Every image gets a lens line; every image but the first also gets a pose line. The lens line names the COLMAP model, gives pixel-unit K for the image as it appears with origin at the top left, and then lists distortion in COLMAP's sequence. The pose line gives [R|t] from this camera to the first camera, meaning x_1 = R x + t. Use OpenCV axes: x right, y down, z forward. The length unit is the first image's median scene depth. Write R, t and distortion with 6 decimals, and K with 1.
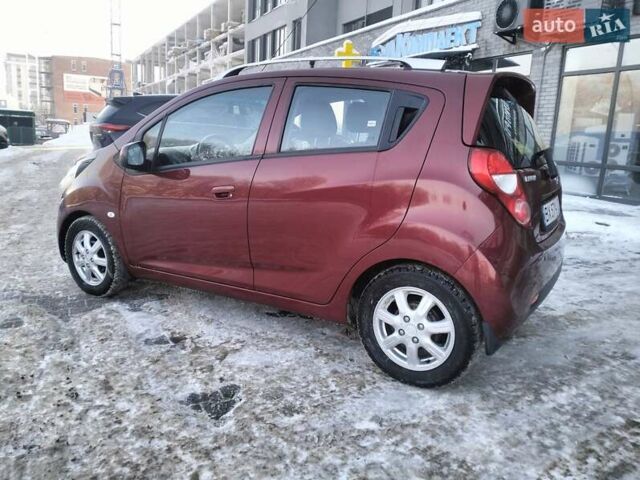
lens RADIAL K [[510.2, 0, 315.9], [0, 510.2, 238.2], [0, 0, 1]] dist [0.060015, -0.103500]
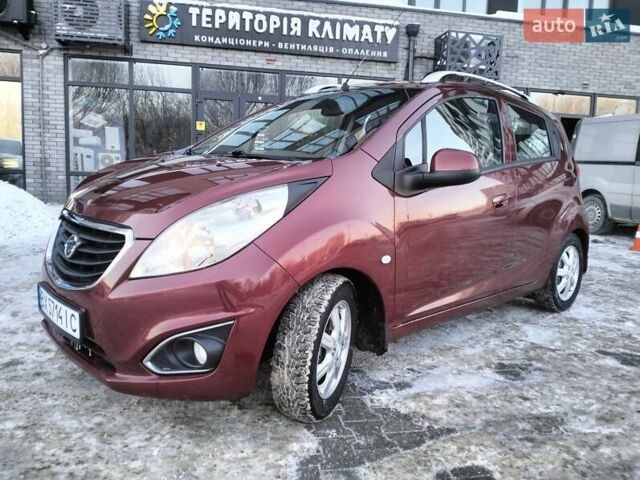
lens RADIAL K [[510.2, 0, 315.9], [0, 510.2, 238.2], [0, 0, 1]] dist [0.060015, -0.103500]
pose [[0.249183, -0.148124, 0.957062, -1.177571], [0.167885, 0.979879, 0.107944, -0.178196], [-0.953794, 0.133778, 0.269037, 1.027818]]
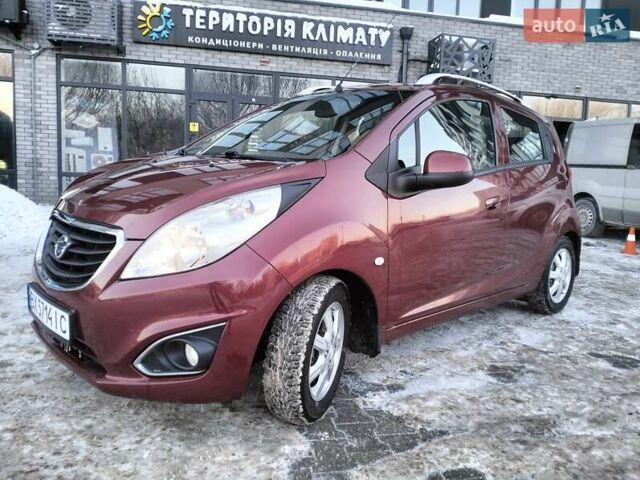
lens RADIAL K [[510.2, 0, 315.9], [0, 510.2, 238.2], [0, 0, 1]] dist [0.060015, -0.103500]
pose [[0.237430, -0.143060, 0.960813, -1.174725], [0.162871, 0.980957, 0.105812, -0.176508], [-0.957653, 0.131365, 0.256209, 1.028254]]
